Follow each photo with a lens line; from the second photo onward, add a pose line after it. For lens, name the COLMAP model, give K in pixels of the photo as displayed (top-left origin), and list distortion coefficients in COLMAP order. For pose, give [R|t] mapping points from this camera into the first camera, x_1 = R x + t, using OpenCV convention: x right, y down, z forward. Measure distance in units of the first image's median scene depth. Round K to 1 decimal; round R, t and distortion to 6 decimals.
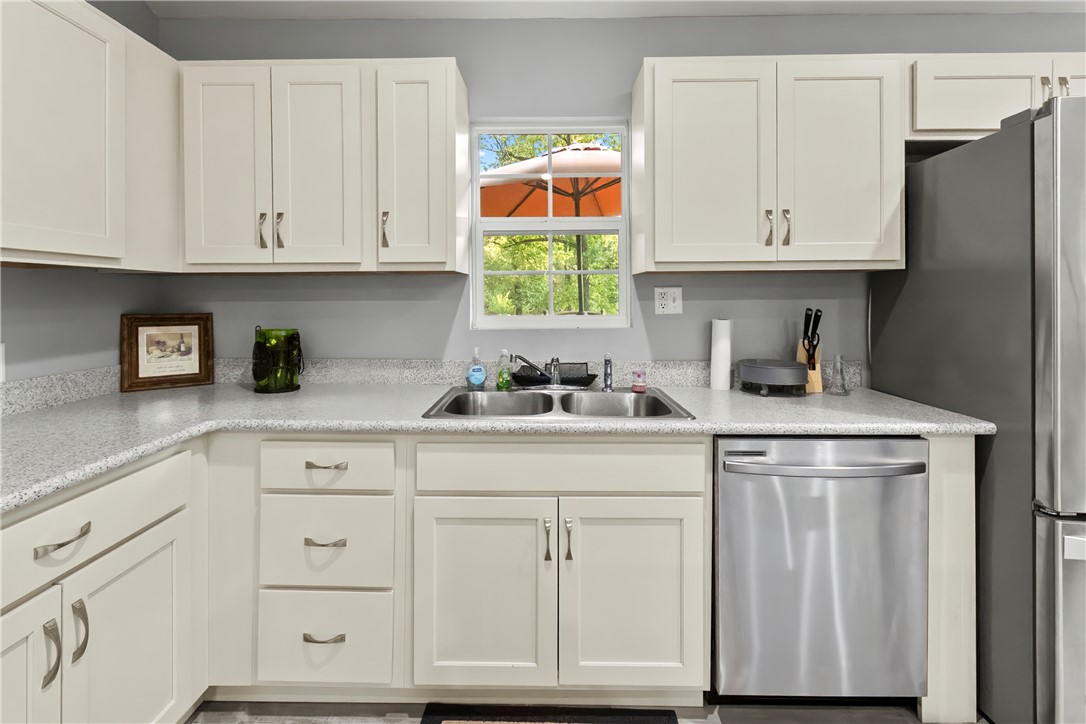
lens RADIAL K [[519.2, 0, 543.2], [0, 519.2, 299.1], [0, 0, 1]] dist [0.000630, 0.000009]
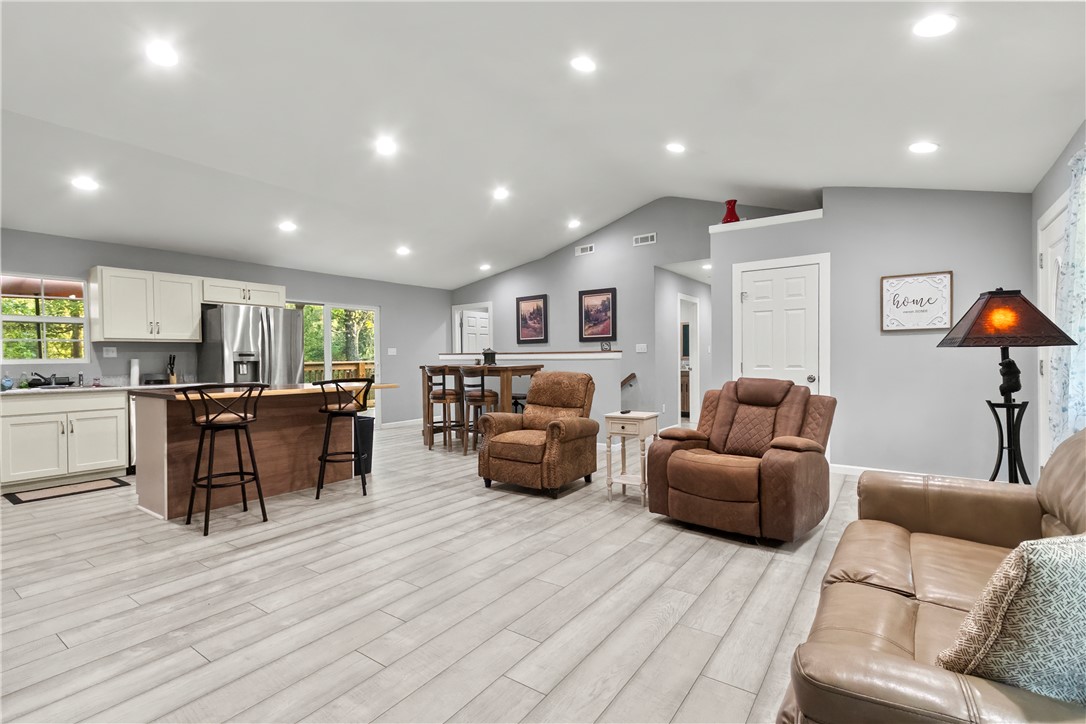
lens RADIAL K [[503.6, 0, 540.8], [0, 503.6, 364.2], [0, 0, 1]] dist [0.000037, -0.000185]
pose [[0.579916, -0.014267, 0.814551, -0.596297], [0.011231, 0.999892, 0.009518, 0.067387], [-0.814599, 0.003629, 0.580013, -2.353382]]
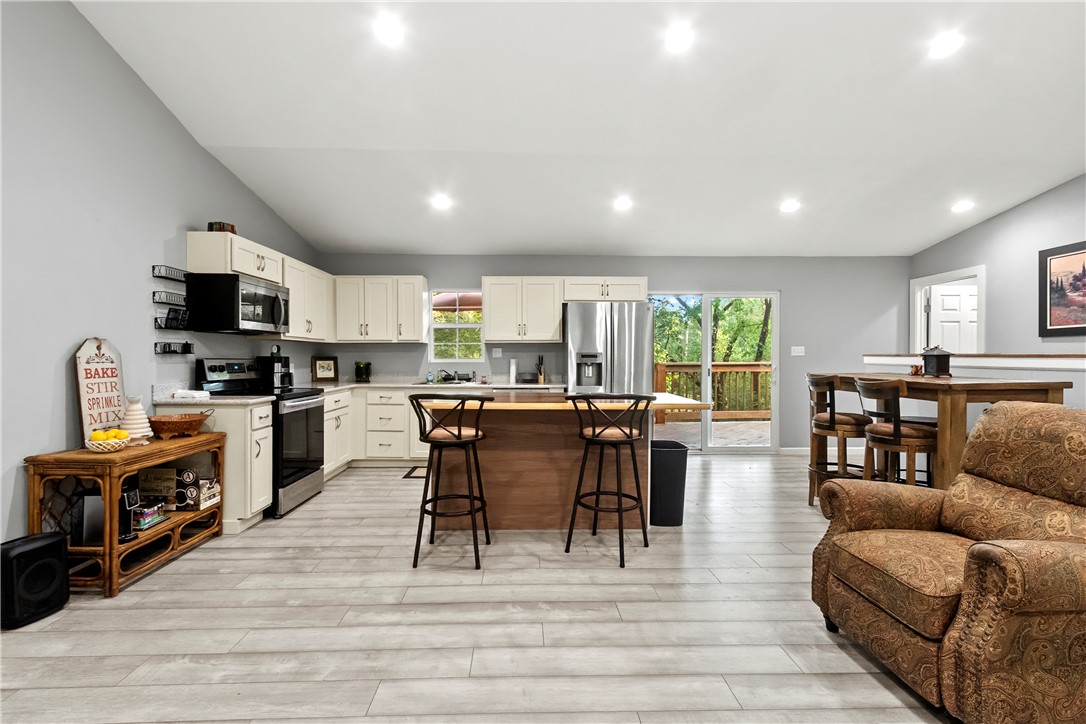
lens RADIAL K [[503.6, 0, 540.8], [0, 503.6, 364.2], [0, 0, 1]] dist [0.000037, -0.000185]
pose [[0.999471, 0.002358, 0.032438, 0.417671], [-0.002692, 0.999944, 0.010255, 0.039905], [-0.032412, -0.010337, 0.999421, -1.934101]]
